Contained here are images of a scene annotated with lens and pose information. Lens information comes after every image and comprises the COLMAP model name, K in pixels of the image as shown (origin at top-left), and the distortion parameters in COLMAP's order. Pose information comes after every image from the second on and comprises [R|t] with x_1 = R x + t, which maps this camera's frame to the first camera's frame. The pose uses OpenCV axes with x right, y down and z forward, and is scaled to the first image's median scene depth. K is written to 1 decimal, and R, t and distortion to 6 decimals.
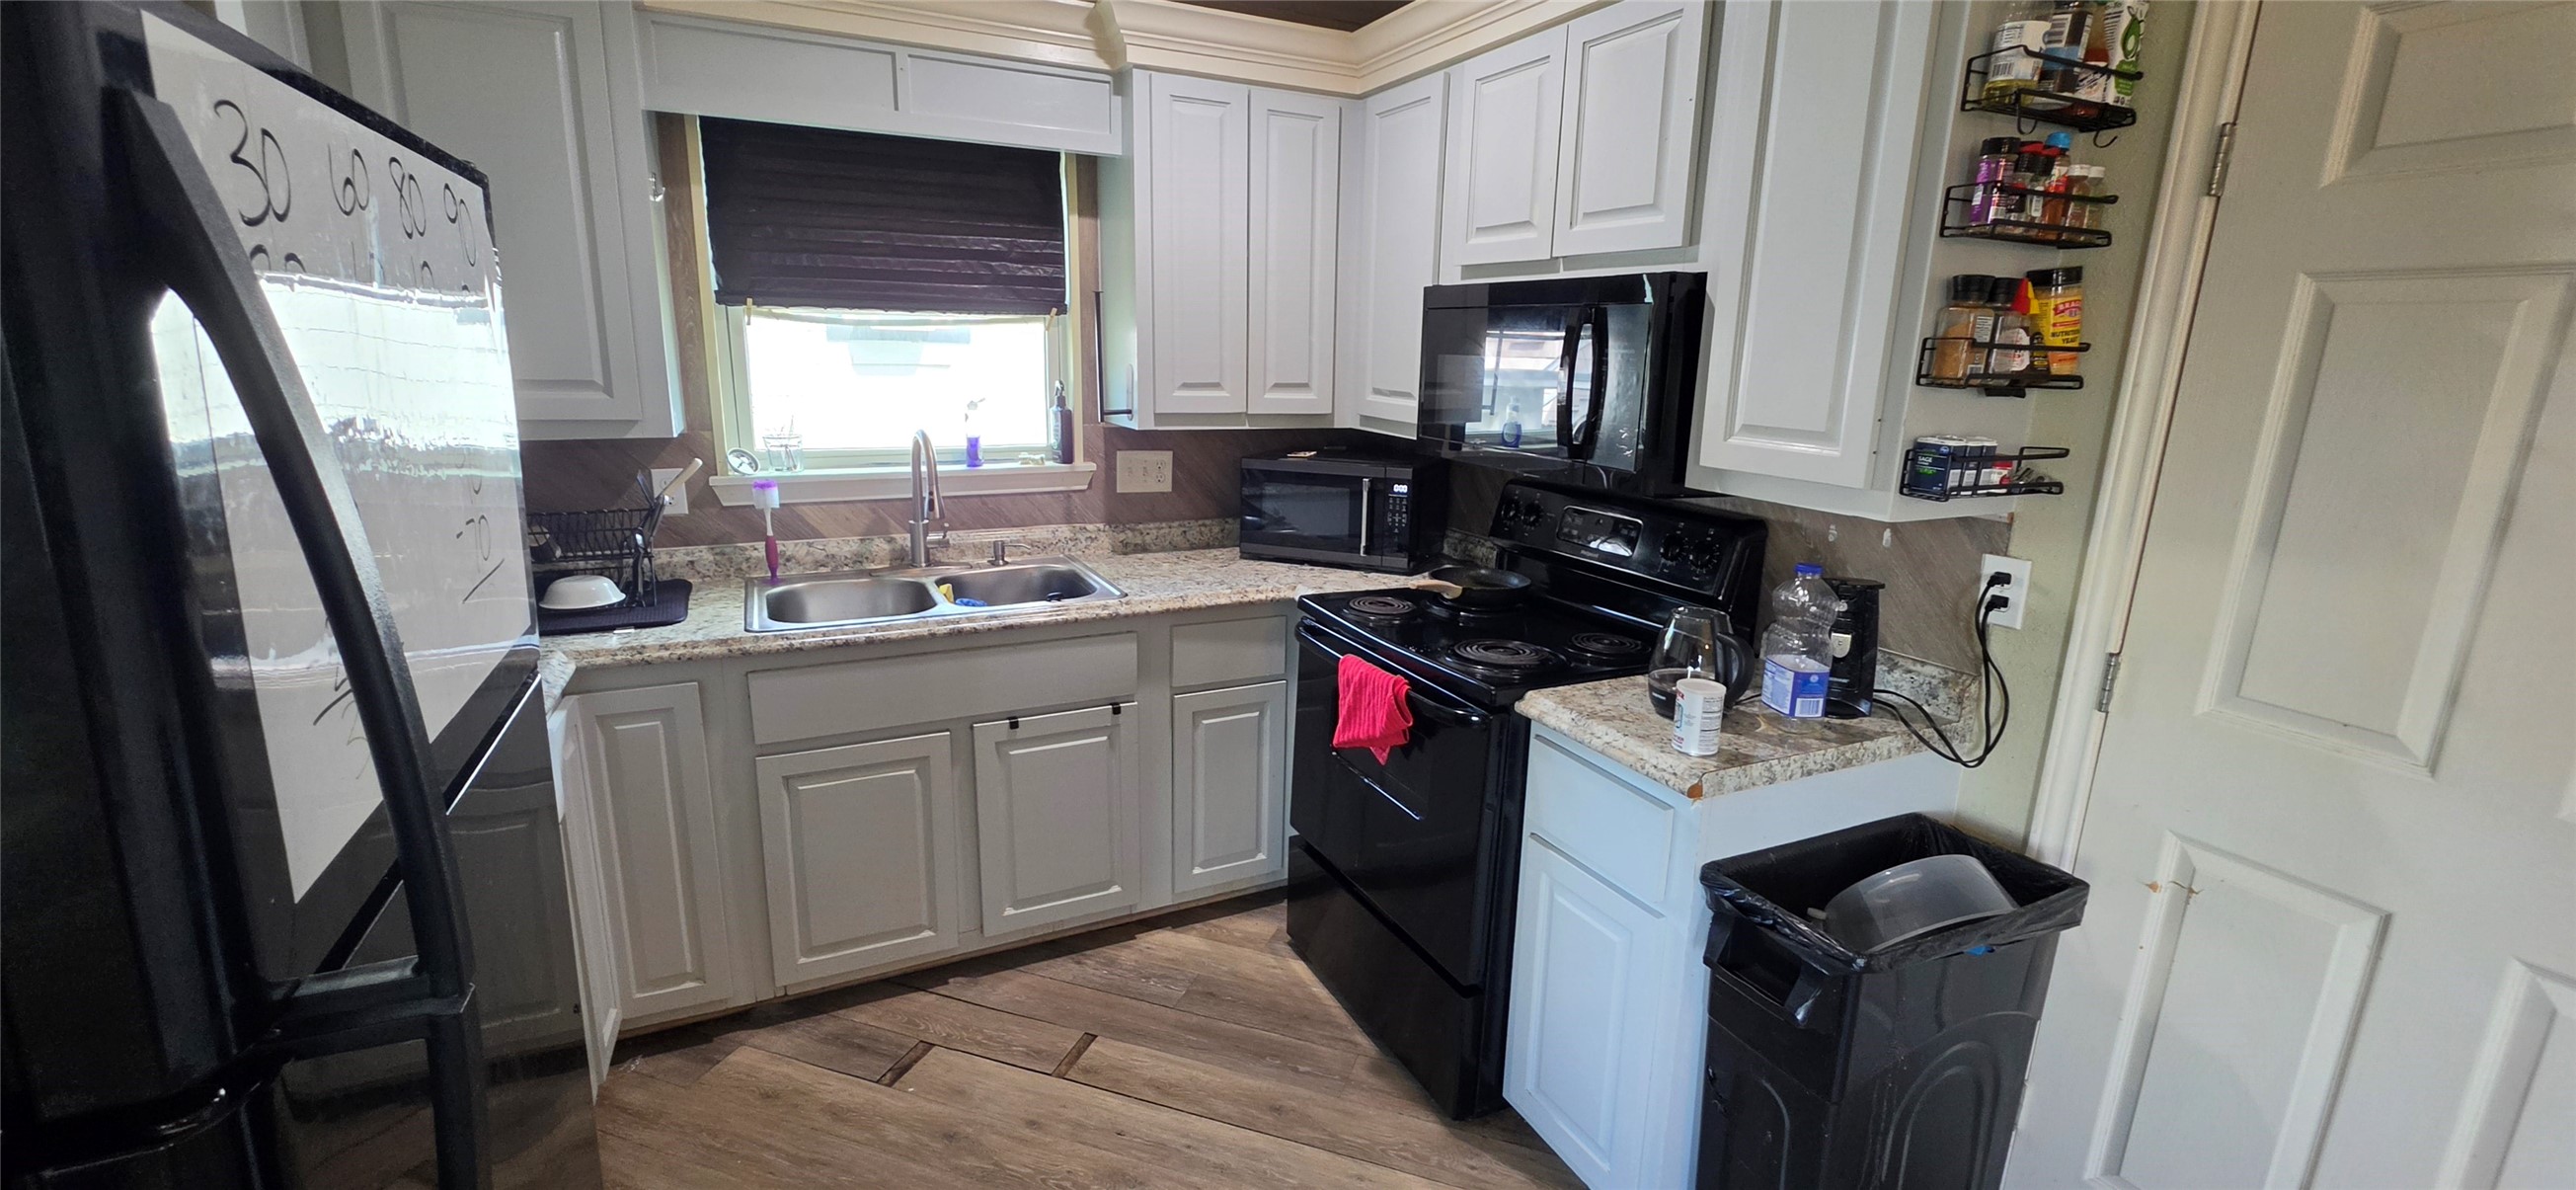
lens RADIAL K [[1021.7, 0, 1278.0], [0, 1021.7, 580.6], [0, 0, 1]] dist [-0.007594, -0.000080]
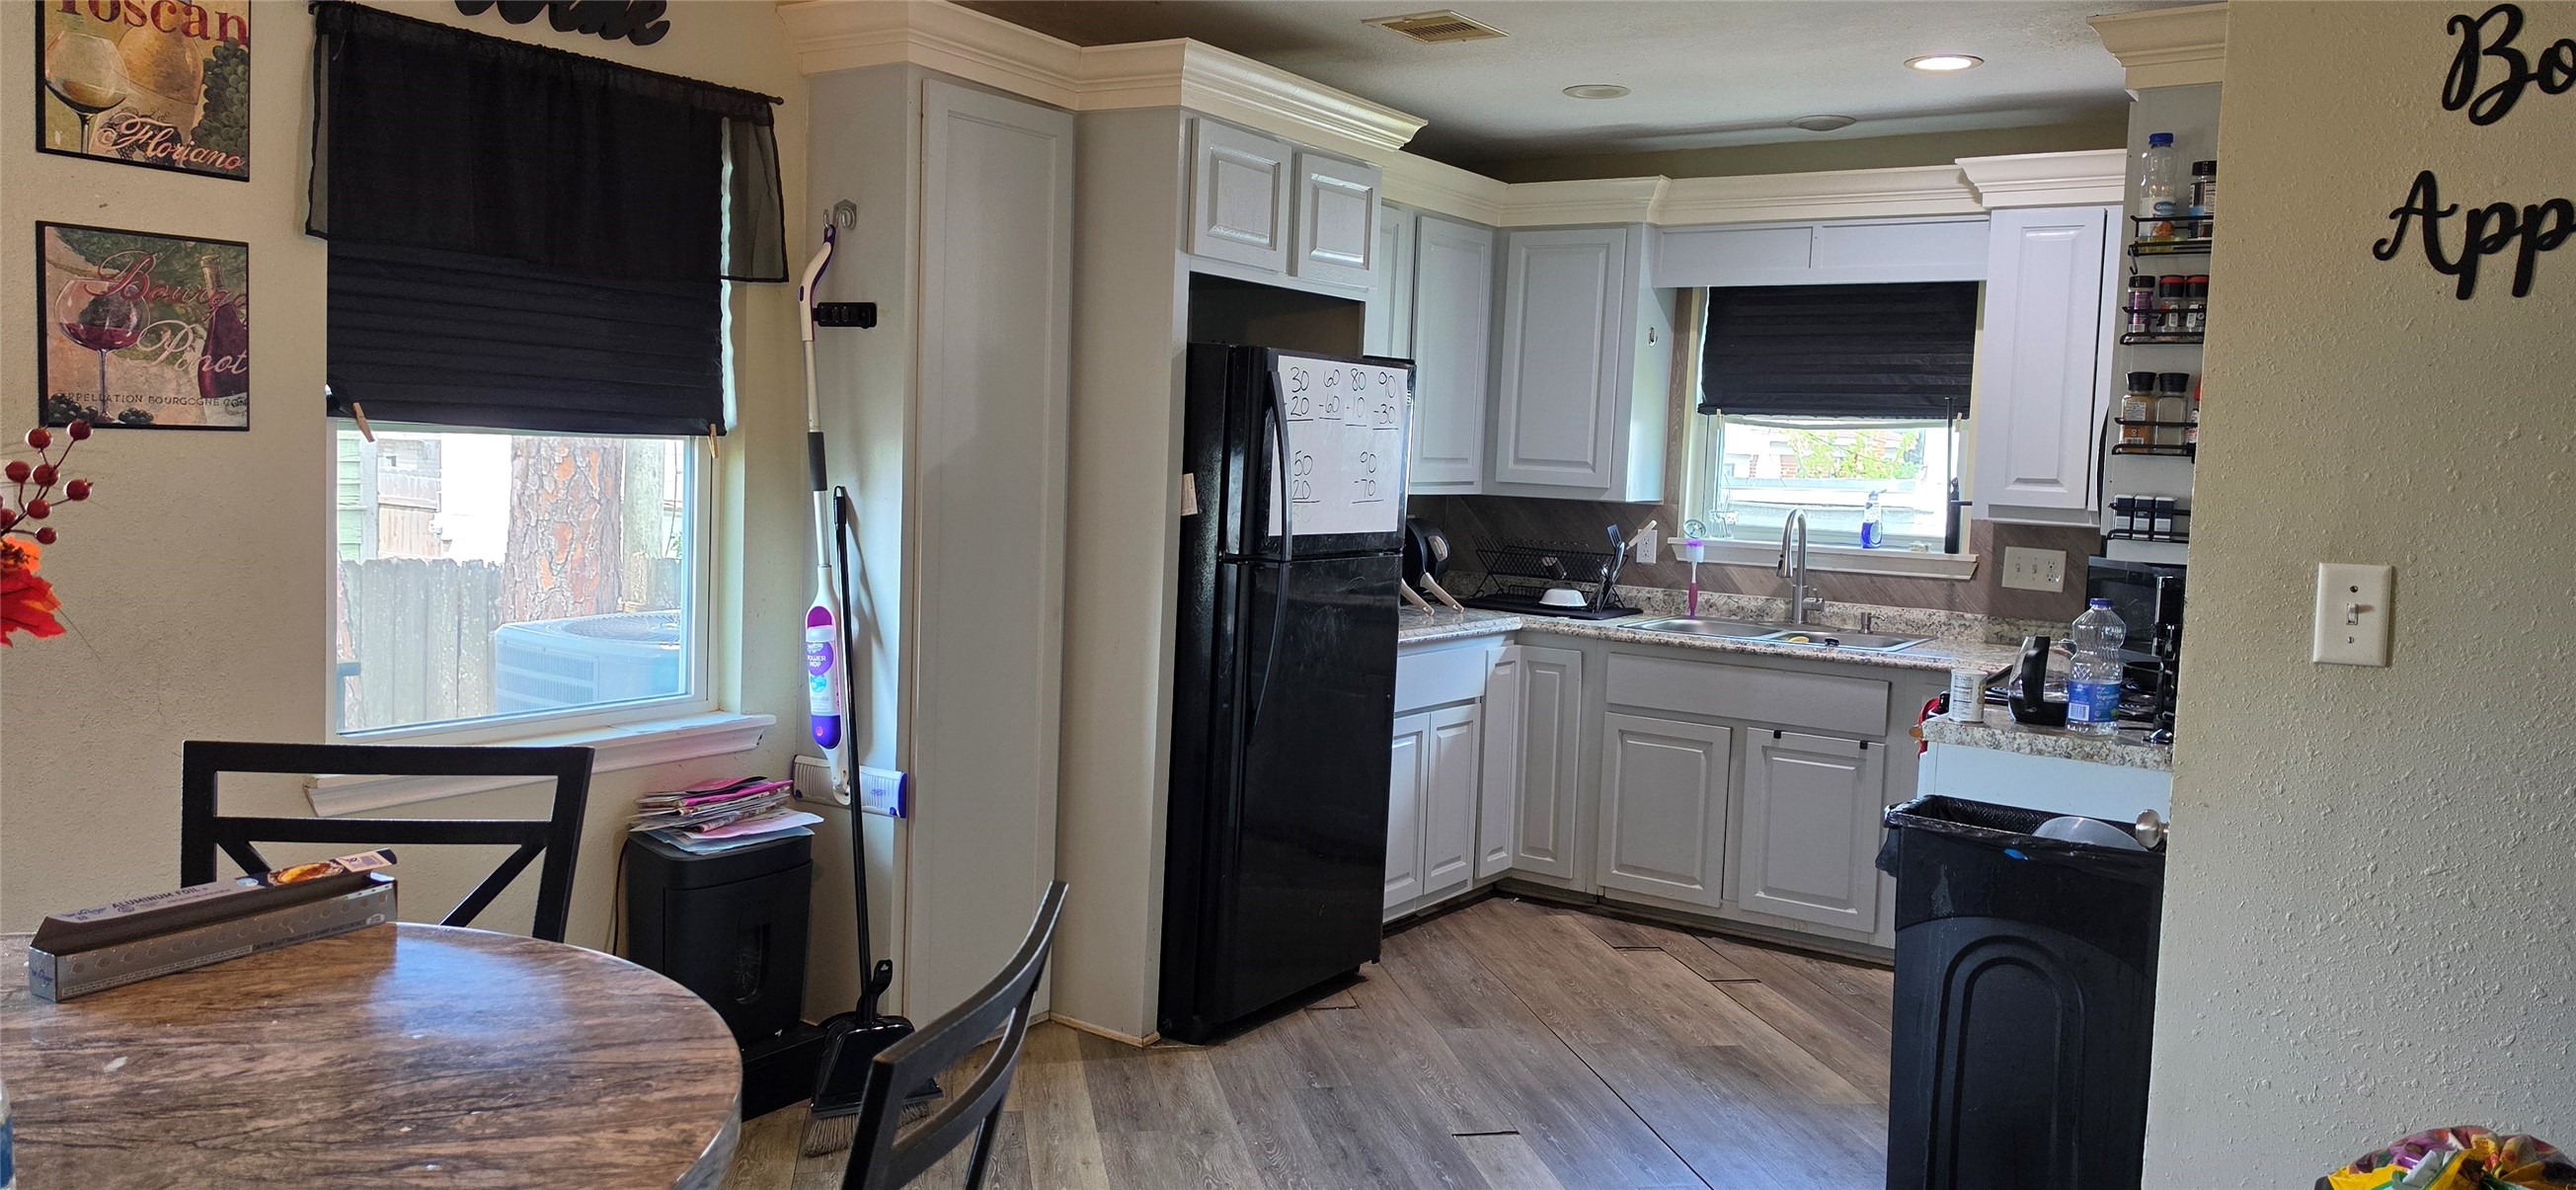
lens RADIAL K [[1751.2, 0, 1288.0], [0, 1751.2, 595.0], [0, 0, 1]] dist [0.000868, 0.000417]
pose [[0.499805, 0.071507, -0.863181, 1.231007], [-0.214936, 0.975653, -0.043629, 0.187981], [0.839046, 0.207335, 0.503006, -0.596837]]
